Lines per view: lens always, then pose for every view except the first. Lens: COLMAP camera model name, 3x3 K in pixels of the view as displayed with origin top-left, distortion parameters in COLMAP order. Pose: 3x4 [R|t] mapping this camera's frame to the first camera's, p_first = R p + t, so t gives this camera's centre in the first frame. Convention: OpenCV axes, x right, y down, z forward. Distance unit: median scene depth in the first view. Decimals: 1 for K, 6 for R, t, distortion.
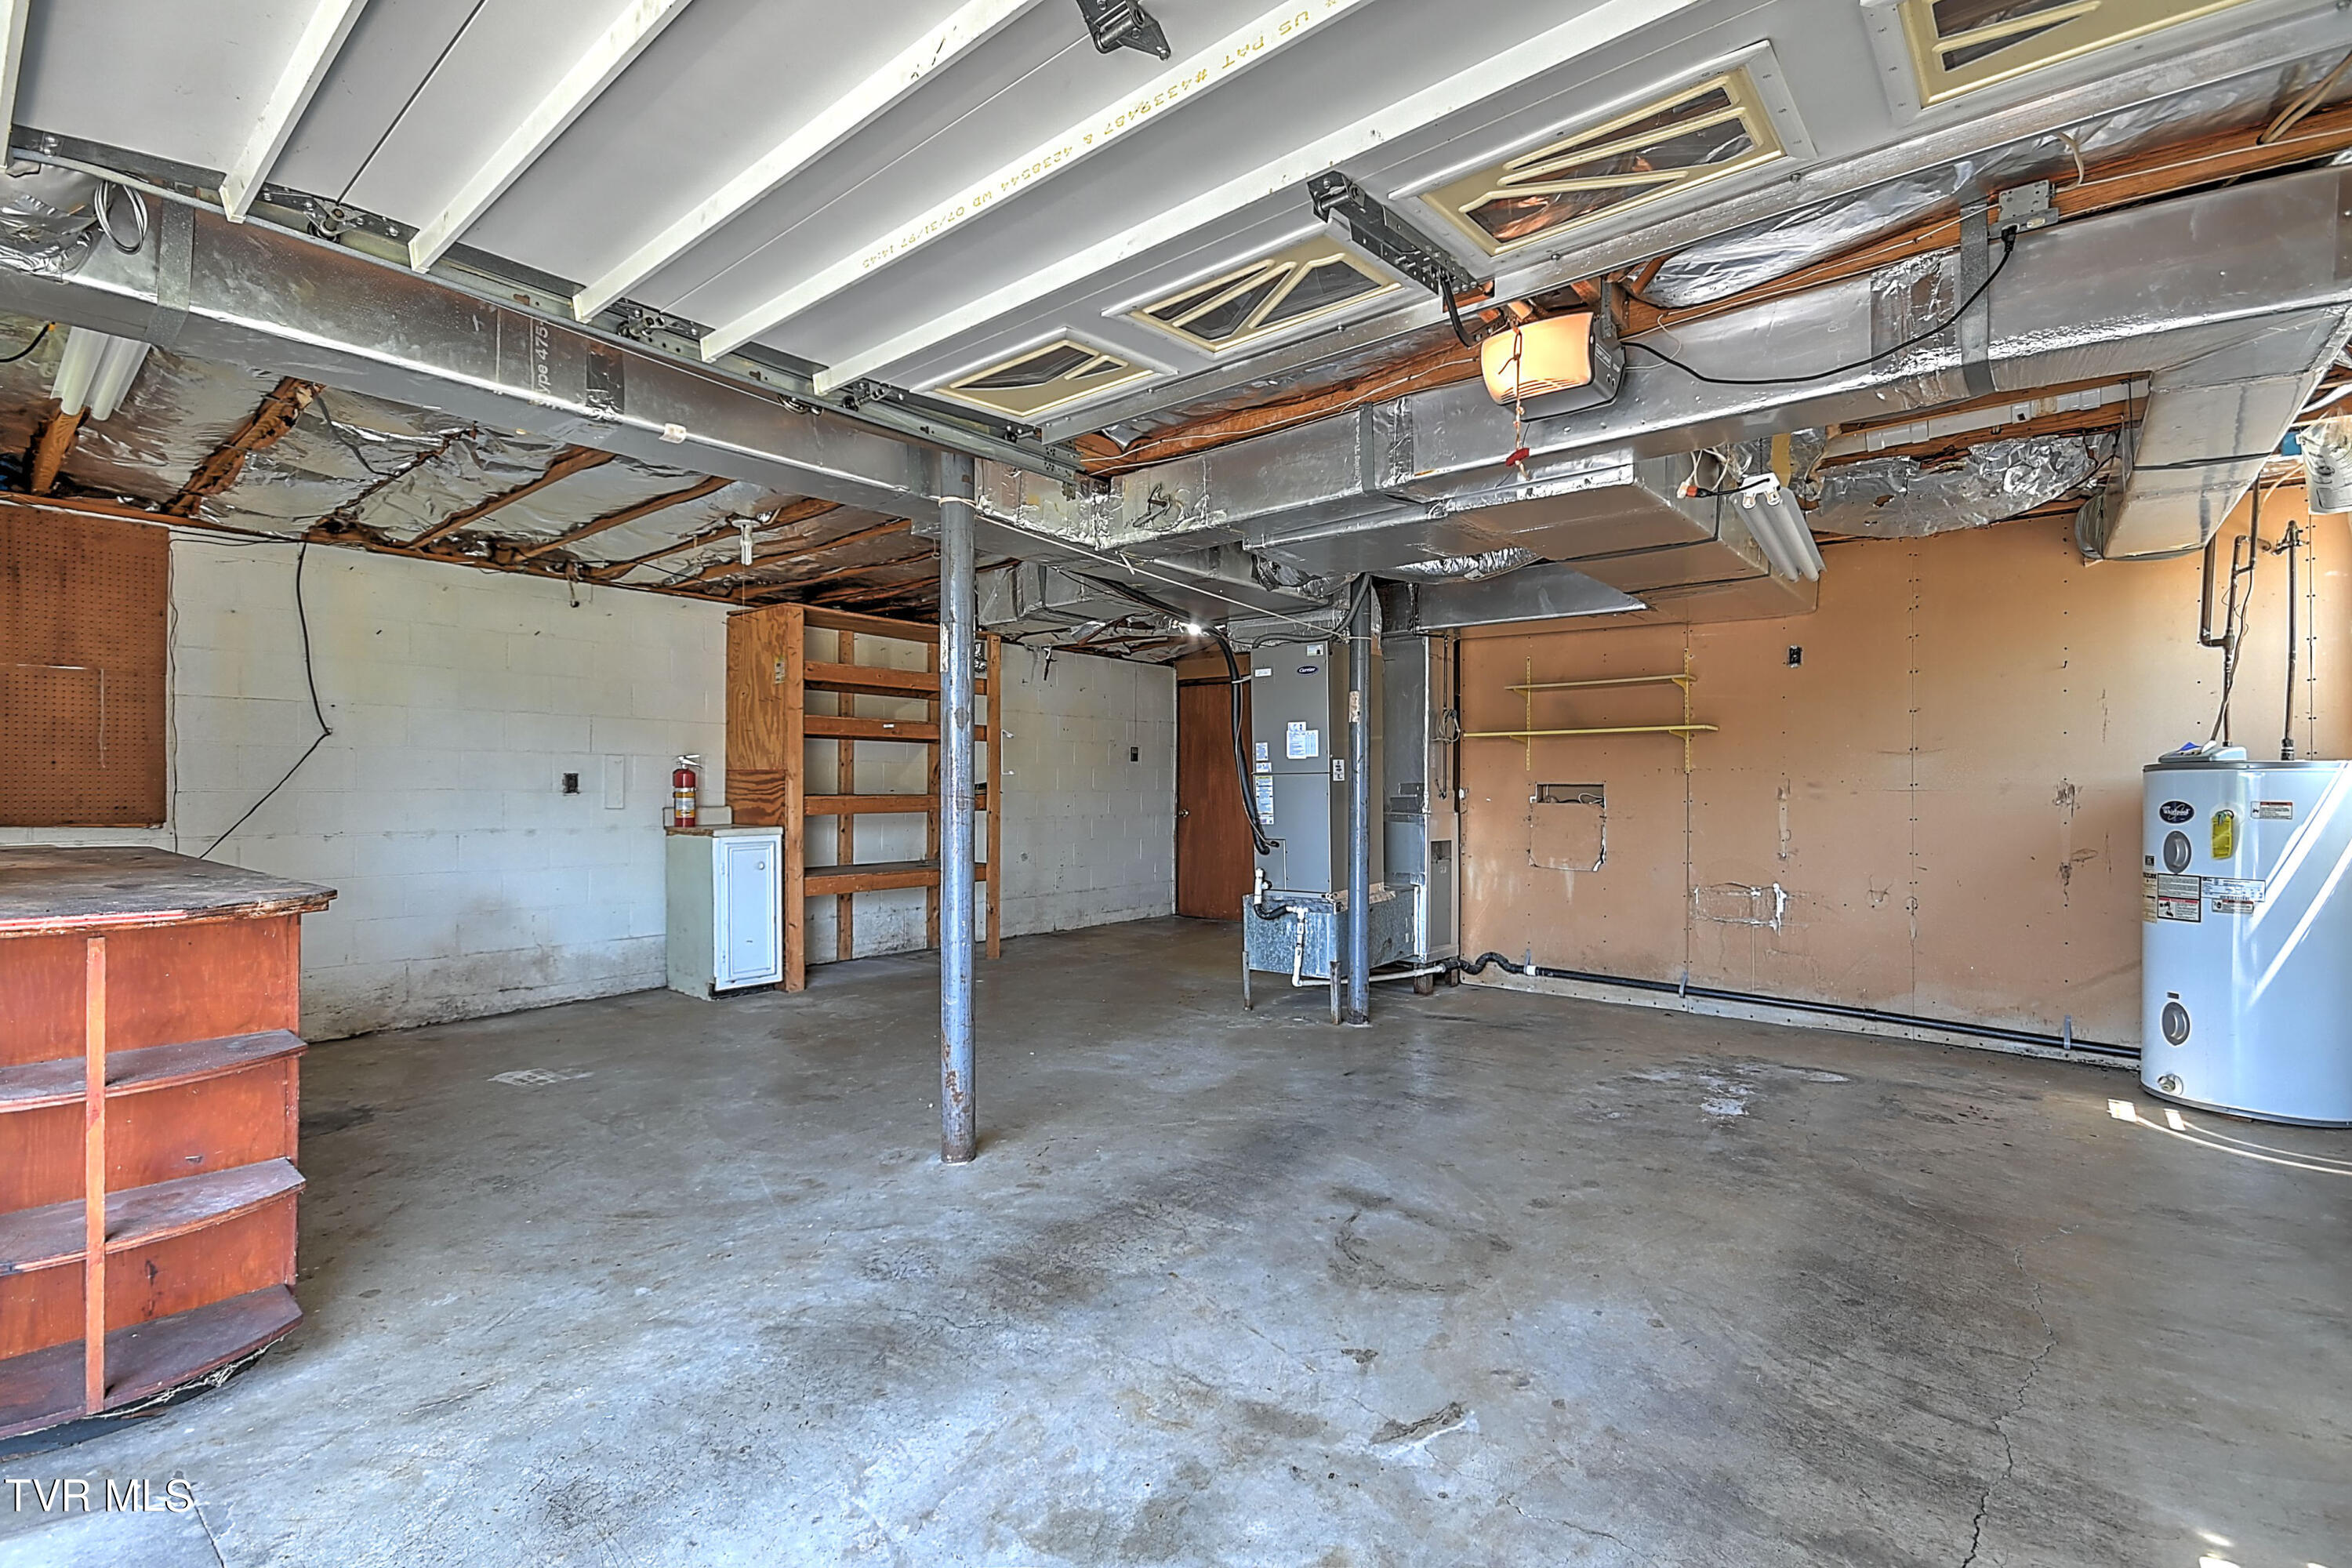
lens RADIAL K [[1043.0, 0, 1168.9], [0, 1043.0, 788.5], [0, 0, 1]] dist [0.015603, -0.007755]
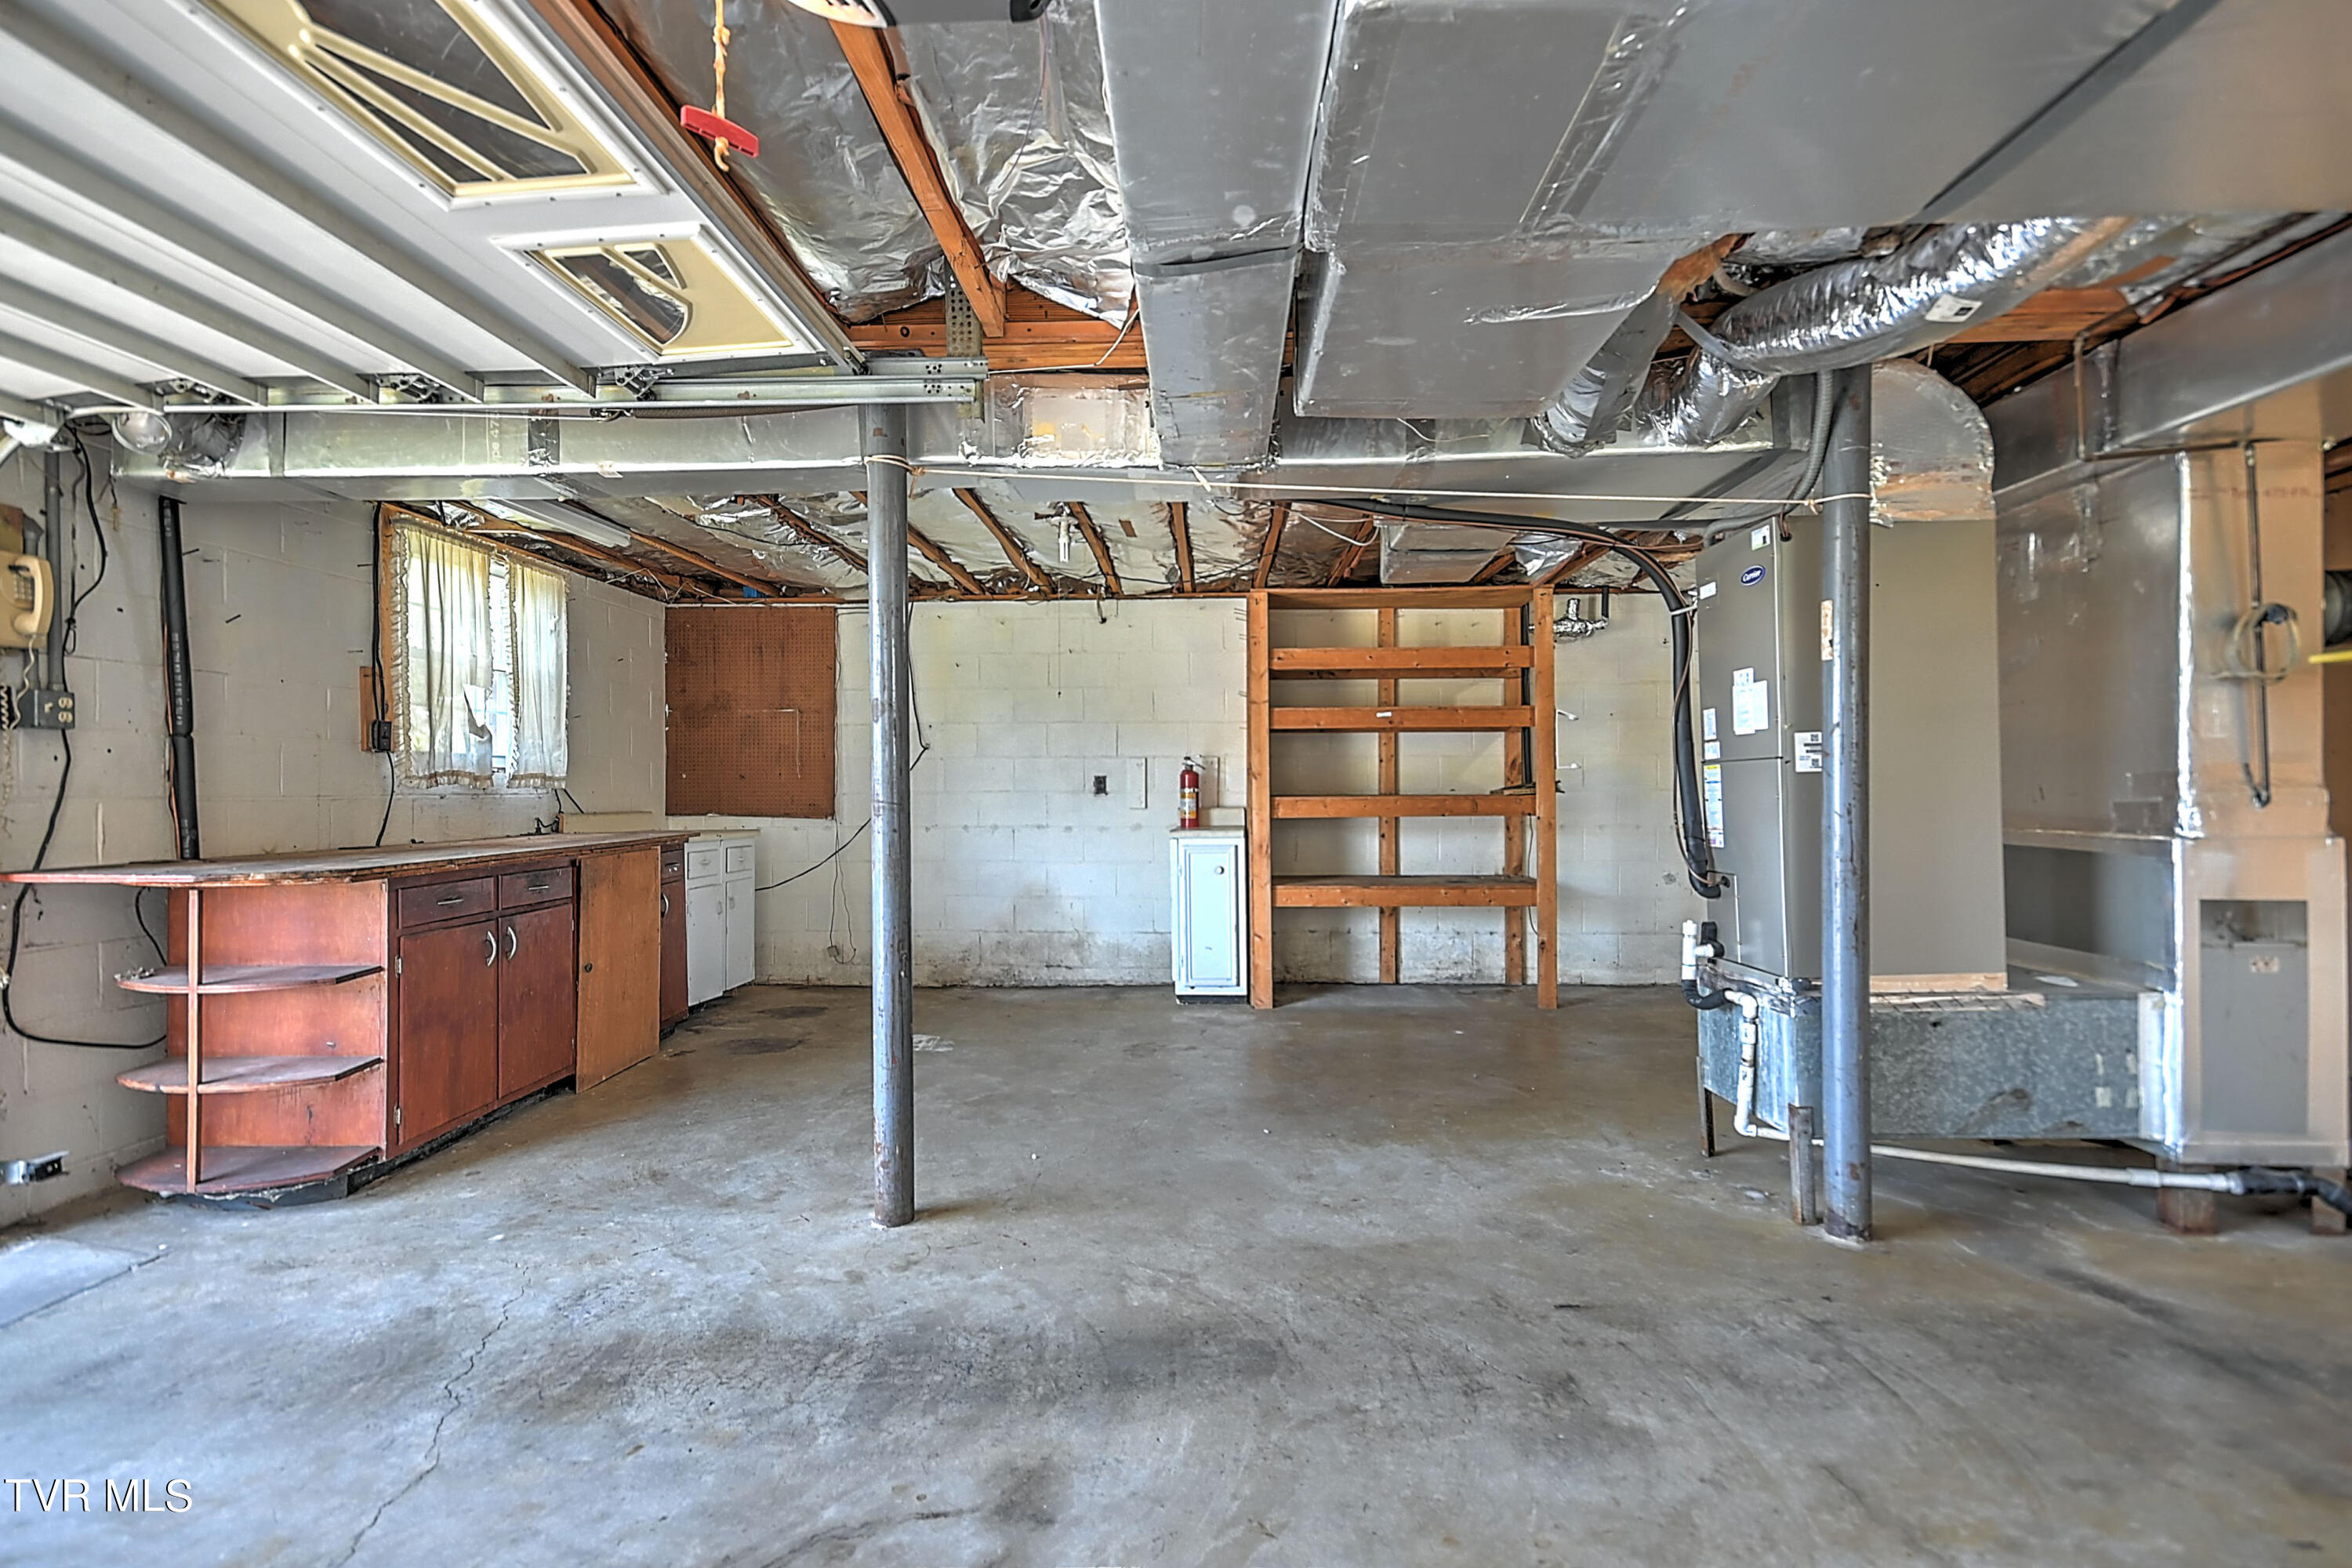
lens RADIAL K [[1087.1, 0, 1168.4], [0, 1087.1, 788.1], [0, 0, 1]] dist [0.018905, -0.002973]
pose [[0.611500, -0.004648, -0.791230, 0.507944], [0.006540, 0.999978, -0.000820, -0.000563], [0.791217, -0.004674, 0.611518, 0.490681]]
